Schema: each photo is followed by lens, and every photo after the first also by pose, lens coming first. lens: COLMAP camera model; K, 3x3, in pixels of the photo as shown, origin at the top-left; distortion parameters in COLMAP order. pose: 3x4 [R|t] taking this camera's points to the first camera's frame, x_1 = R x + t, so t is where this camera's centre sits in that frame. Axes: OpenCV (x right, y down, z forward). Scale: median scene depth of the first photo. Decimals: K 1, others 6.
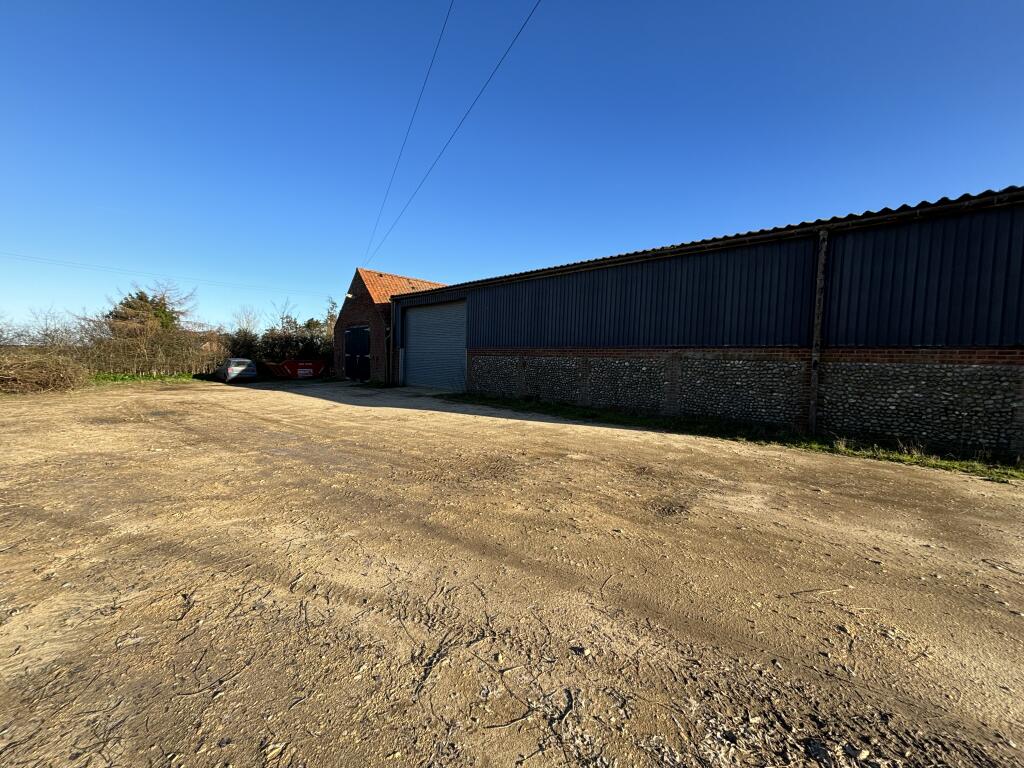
lens RADIAL K [[411.3, 0, 511.3], [0, 411.3, 381.5], [0, 0, 1]] dist [-0.003135, 0.000239]
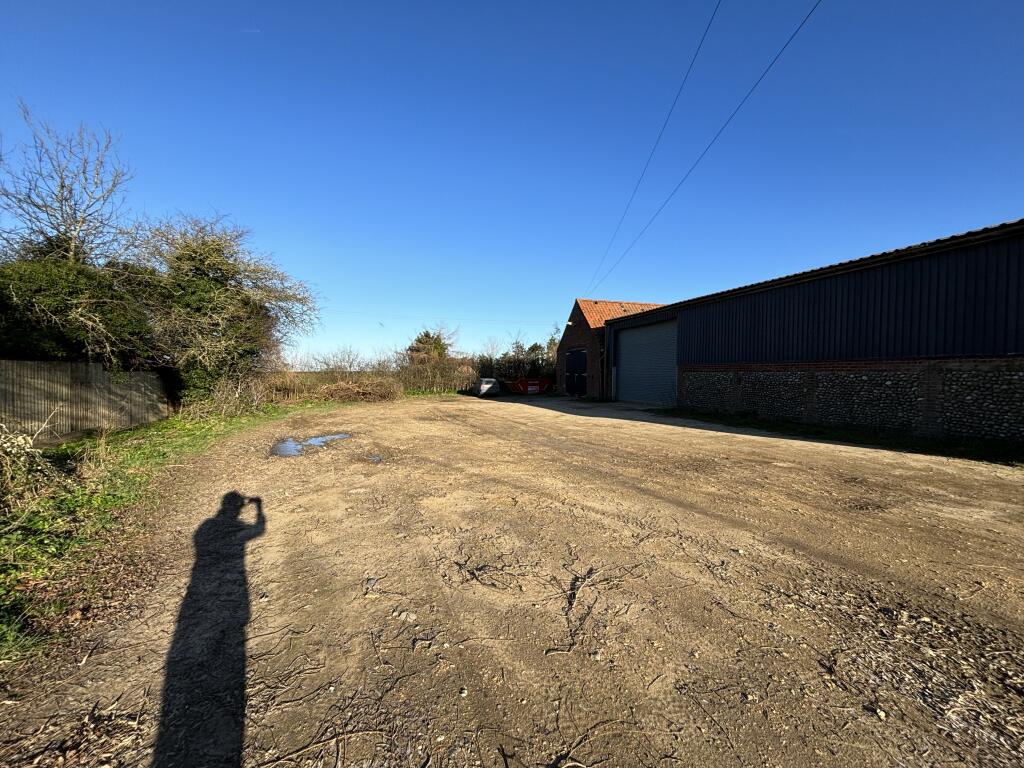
lens RADIAL K [[411.3, 0, 511.3], [0, 411.3, 381.5], [0, 0, 1]] dist [-0.003135, 0.000239]
pose [[0.877533, -0.009584, -0.479420, 0.039474], [-0.011322, 0.999107, -0.040698, 0.013316], [0.479382, 0.041142, 0.876641, -0.207257]]
